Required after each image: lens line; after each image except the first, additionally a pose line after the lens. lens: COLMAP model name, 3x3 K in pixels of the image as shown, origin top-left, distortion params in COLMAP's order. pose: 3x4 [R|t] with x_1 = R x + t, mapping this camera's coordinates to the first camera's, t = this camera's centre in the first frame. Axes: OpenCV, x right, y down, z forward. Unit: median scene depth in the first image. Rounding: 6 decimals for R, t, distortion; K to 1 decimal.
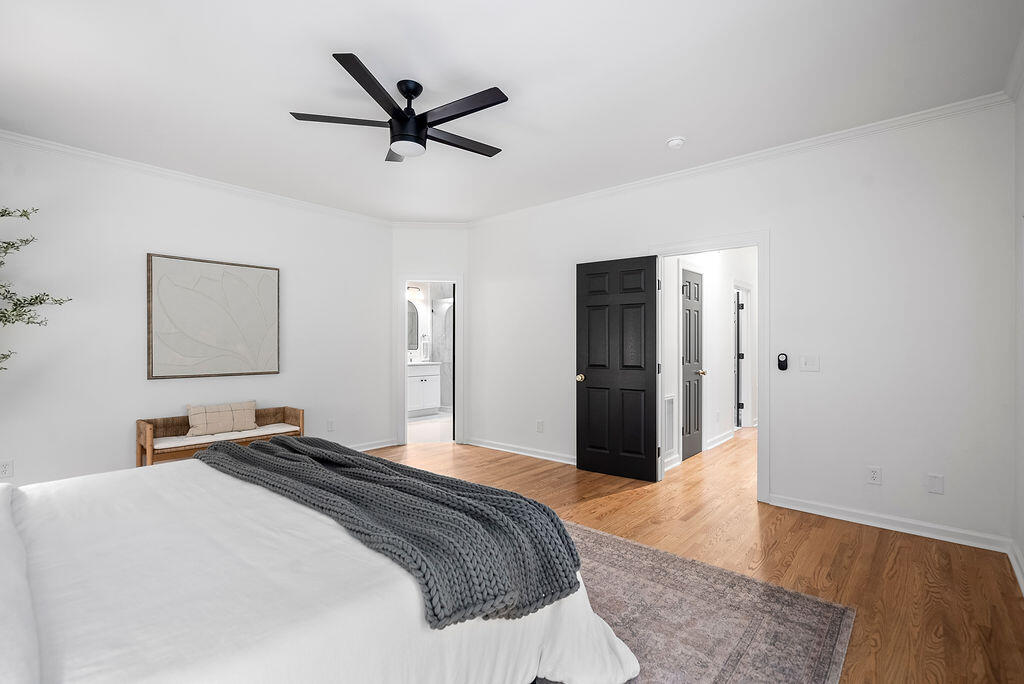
lens RADIAL K [[467.3, 0, 517.9], [0, 467.3, 346.7], [0, 0, 1]] dist [-0.001720, -0.000649]
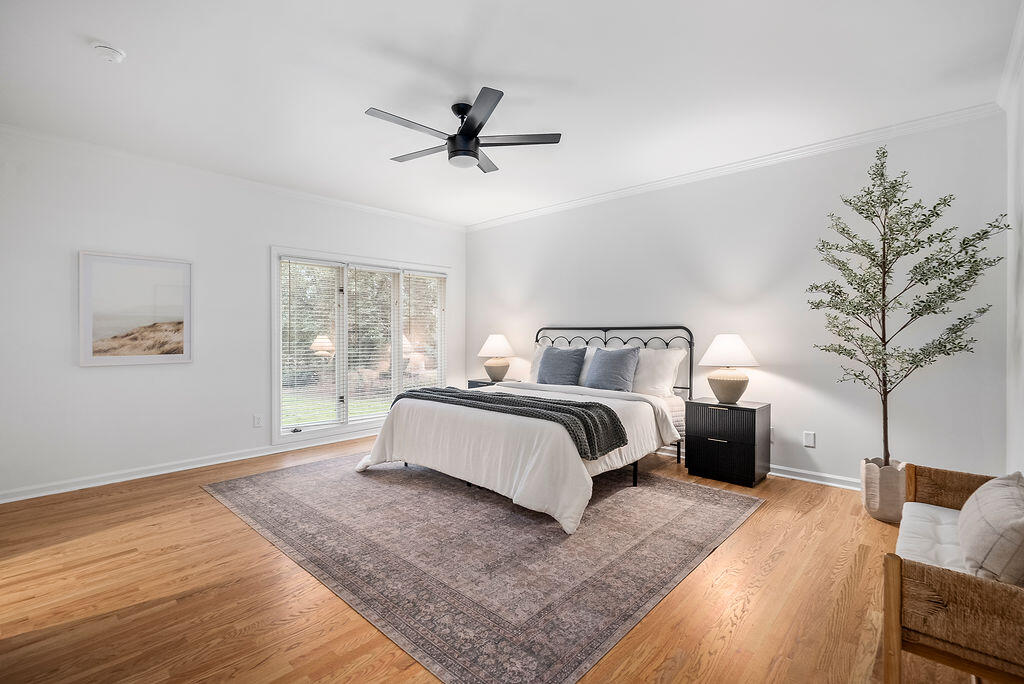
lens RADIAL K [[465.2, 0, 513.5], [0, 465.2, 339.3], [0, 0, 1]] dist [-0.002920, 0.001436]
pose [[-0.999503, -0.000449, 0.031533, -0.291380], [0.000091, 0.999853, 0.017132, -0.006277], [-0.031536, 0.017126, -0.999356, 1.578591]]
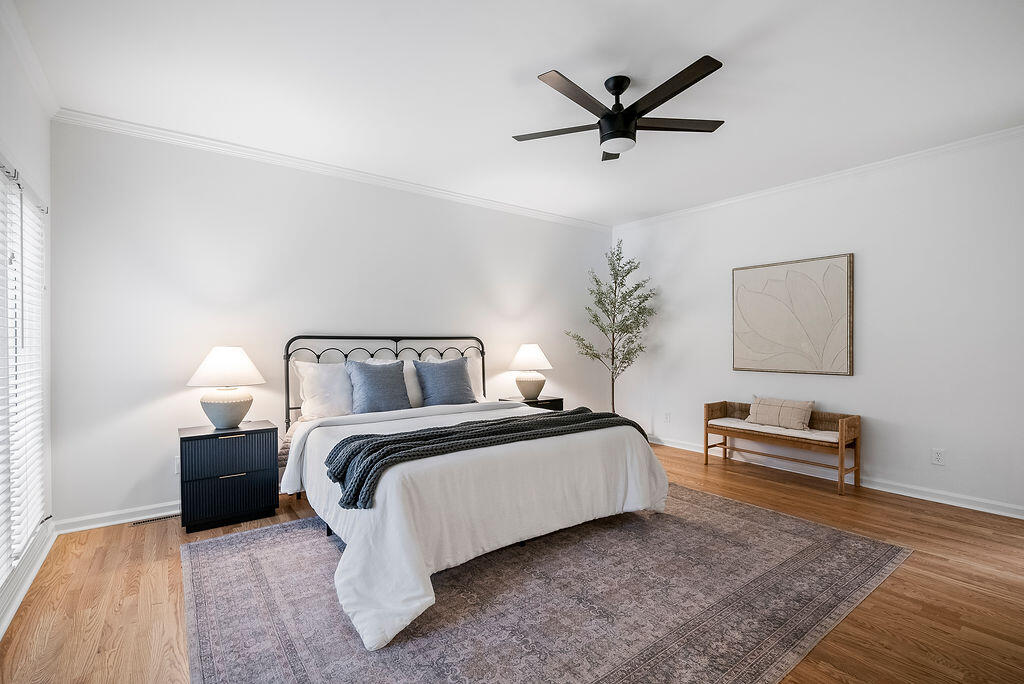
lens RADIAL K [[467.3, 0, 517.9], [0, 467.3, 346.7], [0, 0, 1]] dist [-0.001720, -0.000649]
pose [[-0.202949, 0.006010, -0.979171, 0.570483], [0.000180, 0.999981, 0.006101, -0.000007], [0.979189, 0.001062, -0.202946, 0.737314]]
